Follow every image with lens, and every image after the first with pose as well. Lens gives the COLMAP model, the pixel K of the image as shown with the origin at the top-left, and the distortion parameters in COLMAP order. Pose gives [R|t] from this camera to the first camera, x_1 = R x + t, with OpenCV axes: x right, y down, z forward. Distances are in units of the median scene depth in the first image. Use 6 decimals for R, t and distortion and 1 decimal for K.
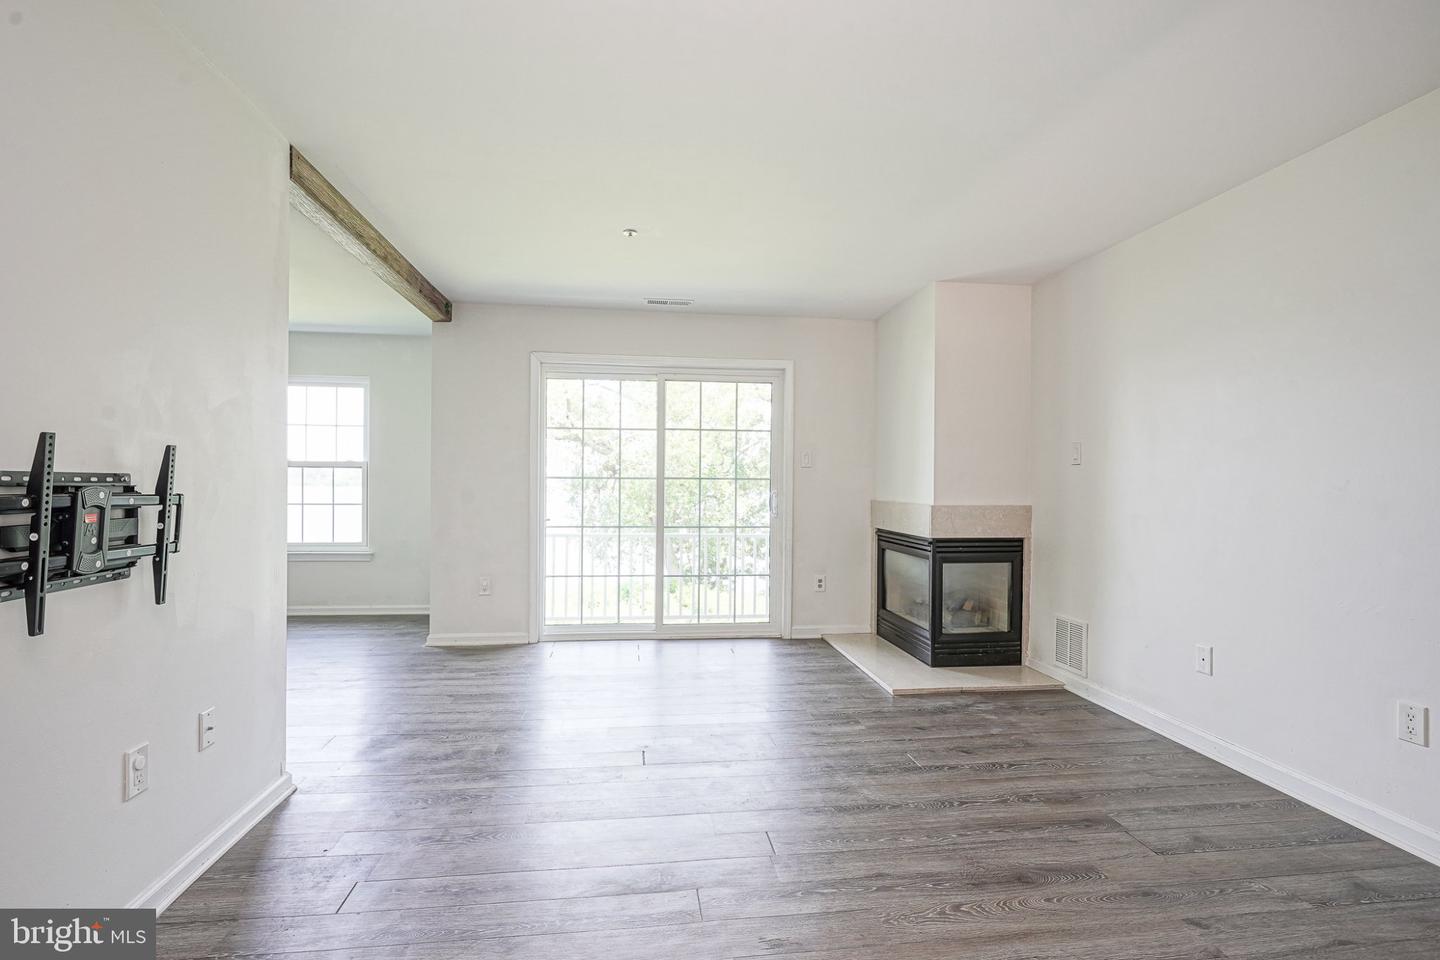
lens RADIAL K [[688.9, 0, 722.6], [0, 688.9, 489.6], [0, 0, 1]] dist [-0.002766, 0.001370]
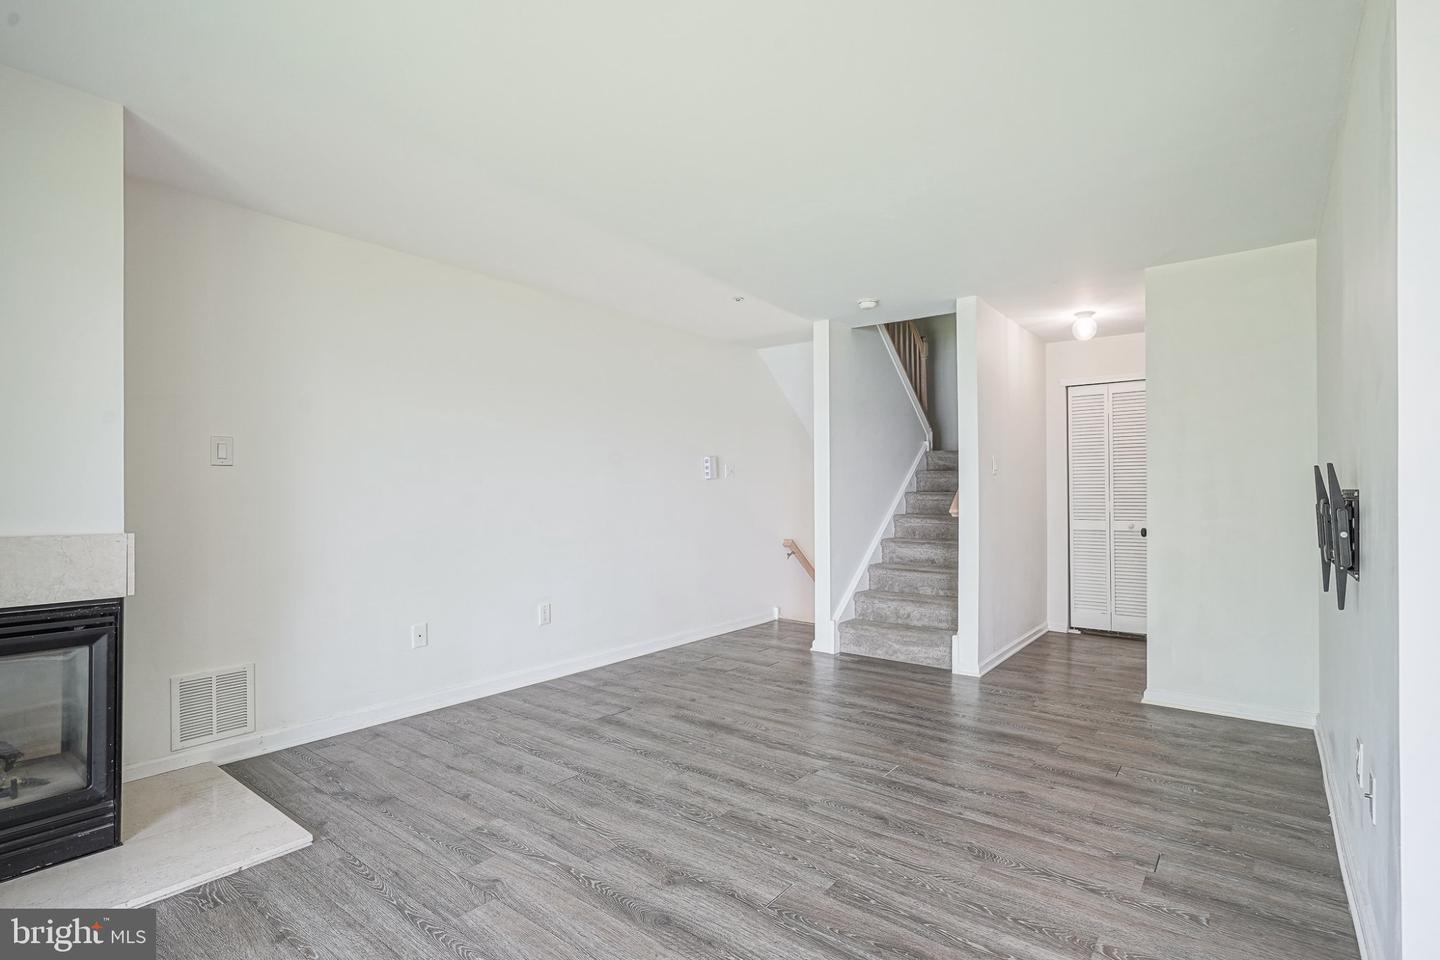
lens RADIAL K [[687.5, 0, 720.7], [0, 687.5, 484.4], [0, 0, 1]] dist [-0.011715, 0.006951]
pose [[-0.690554, -0.002114, 0.723278, -0.363054], [0.000494, 0.999994, 0.003394, -0.016156], [-0.723281, 0.002701, -0.690549, 0.970542]]
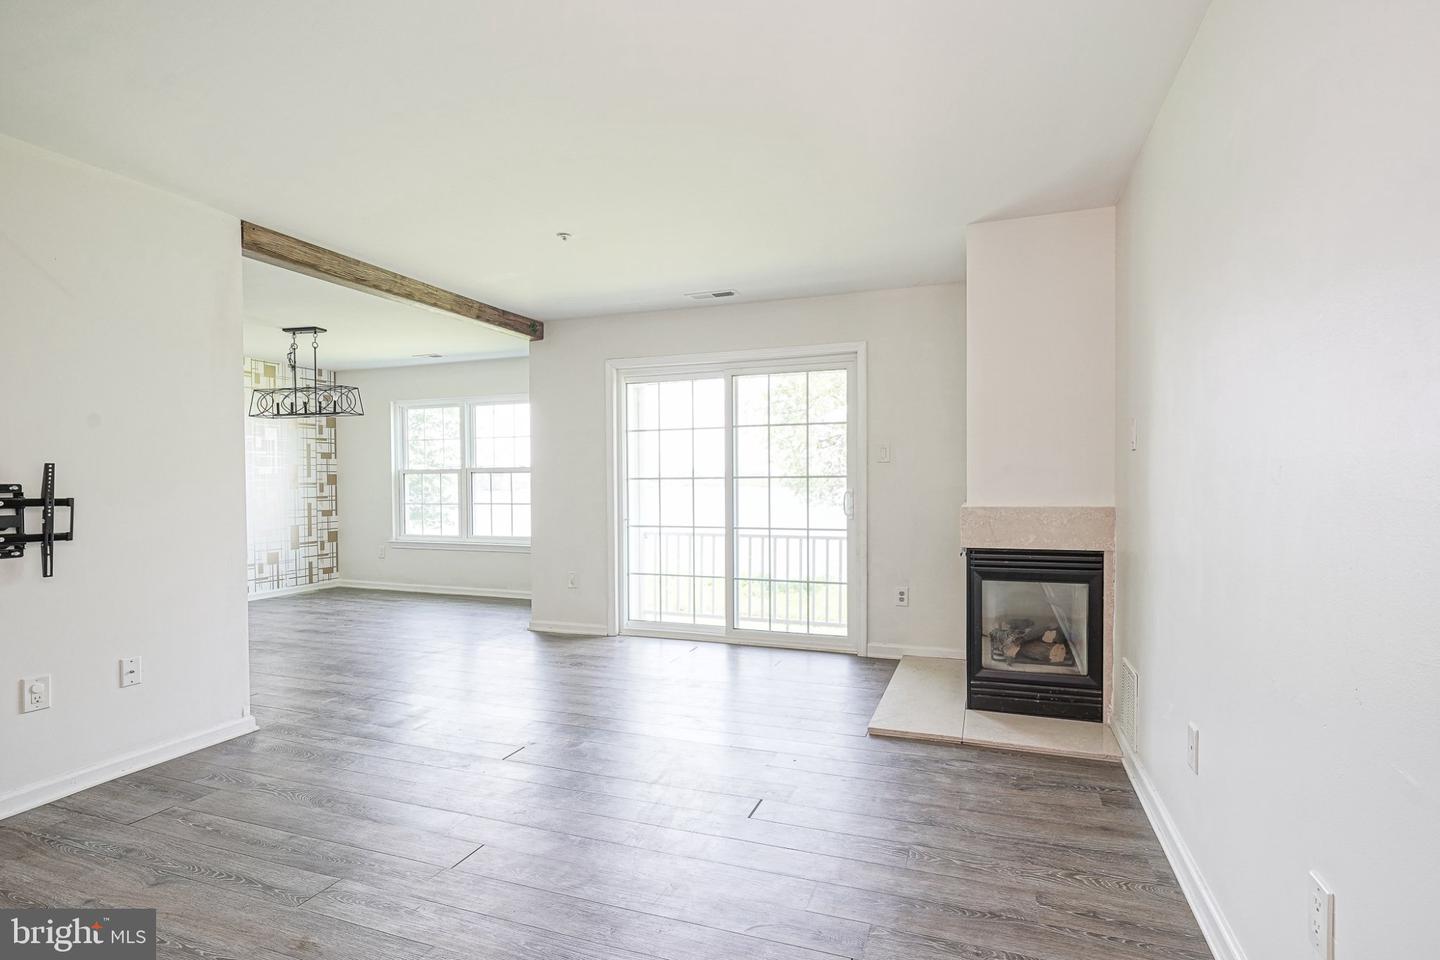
lens RADIAL K [[702.9, 0, 739.5], [0, 702.9, 493.0], [0, 0, 1]] dist [0.002886, 0.000806]
pose [[0.887261, -0.006292, -0.461226, 0.428963], [0.009269, 0.999948, 0.004189, 0.001317], [0.461175, -0.007992, 0.887273, 0.149186]]
